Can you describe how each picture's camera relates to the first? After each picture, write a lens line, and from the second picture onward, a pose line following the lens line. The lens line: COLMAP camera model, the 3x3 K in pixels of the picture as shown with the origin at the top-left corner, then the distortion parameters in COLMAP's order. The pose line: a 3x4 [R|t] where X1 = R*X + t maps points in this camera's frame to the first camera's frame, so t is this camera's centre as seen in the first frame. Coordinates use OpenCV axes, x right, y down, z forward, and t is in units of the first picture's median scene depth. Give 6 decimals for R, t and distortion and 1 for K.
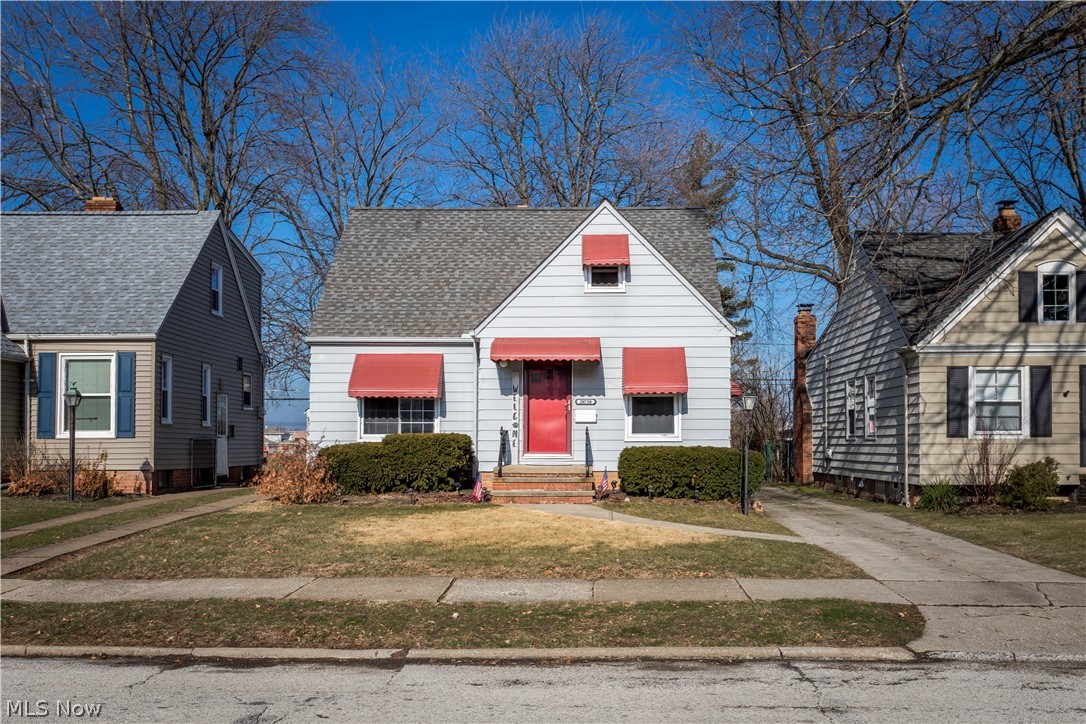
lens RADIAL K [[1114.4, 0, 543.0], [0, 1114.4, 362.0], [0, 0, 1]] dist [-0.013128, -0.006330]
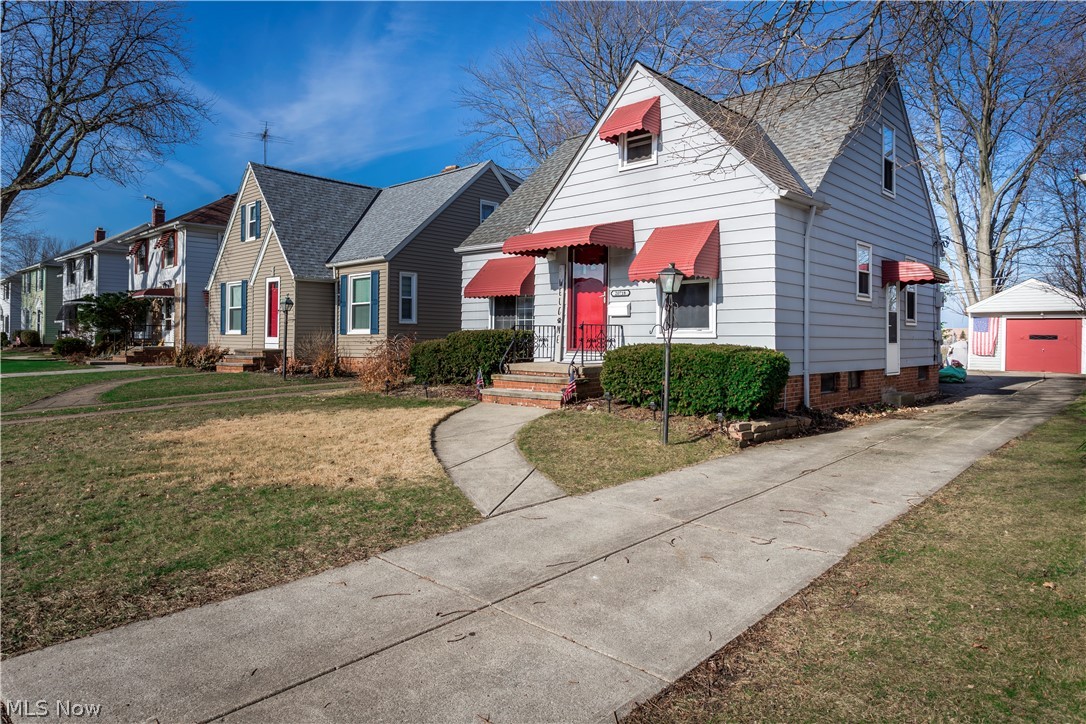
lens RADIAL K [[684.7, 0, 544.4], [0, 684.7, 298.3], [0, 0, 1]] dist [-0.000906, -0.000563]
pose [[0.745833, -0.035325, -0.665195, 0.355354], [0.044230, 0.999015, -0.003461, 0.038794], [0.664663, -0.026840, 0.746661, 0.546722]]
